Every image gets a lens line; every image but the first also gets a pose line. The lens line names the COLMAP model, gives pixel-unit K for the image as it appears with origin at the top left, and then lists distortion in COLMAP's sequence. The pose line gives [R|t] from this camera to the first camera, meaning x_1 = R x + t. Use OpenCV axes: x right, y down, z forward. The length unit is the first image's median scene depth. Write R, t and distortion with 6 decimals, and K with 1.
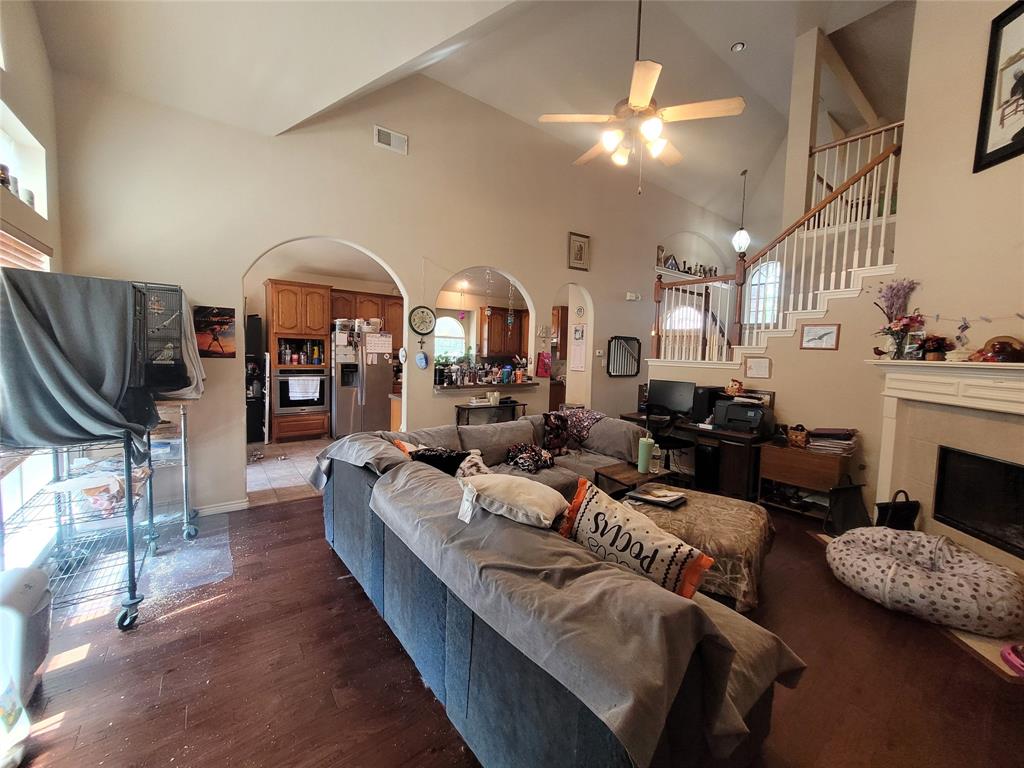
lens RADIAL K [[401.7, 0, 520.9], [0, 401.7, 378.9], [0, 0, 1]] dist [0.003120, -0.000707]
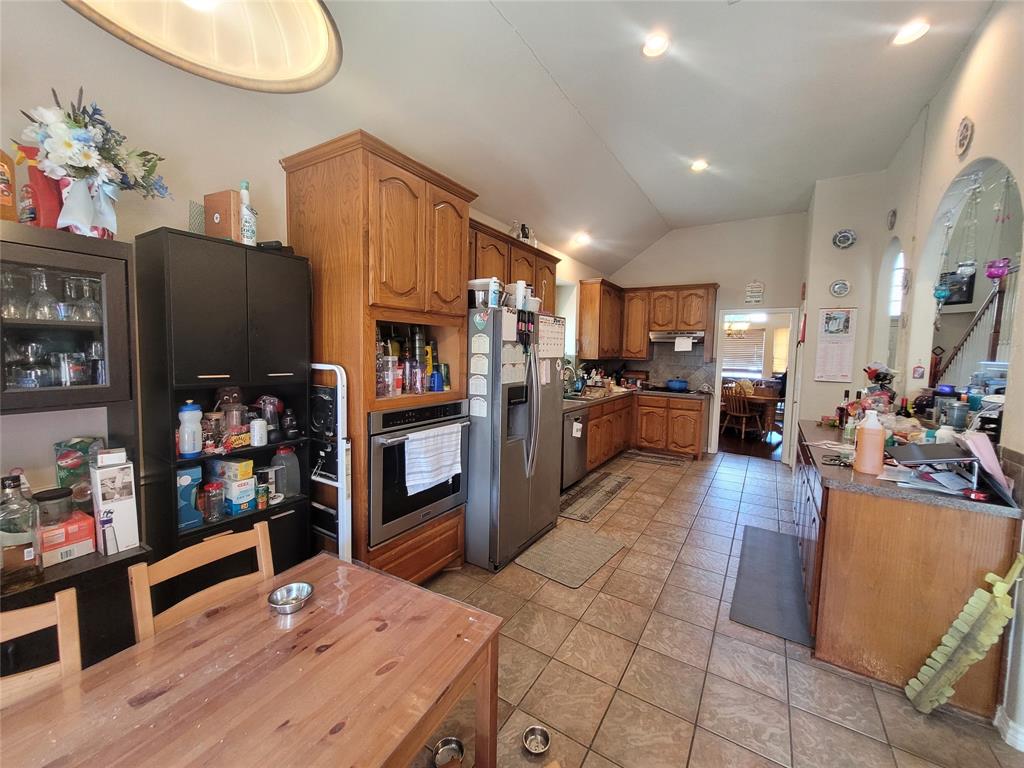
lens RADIAL K [[401.7, 0, 513.9], [0, 401.7, 377.5], [0, 0, 1]] dist [0.003120, -0.000707]
pose [[0.940083, -0.029415, 0.339675, -0.916047], [0.025405, 0.999545, 0.016249, -0.085177], [-0.339998, -0.006646, 0.940403, 0.964856]]
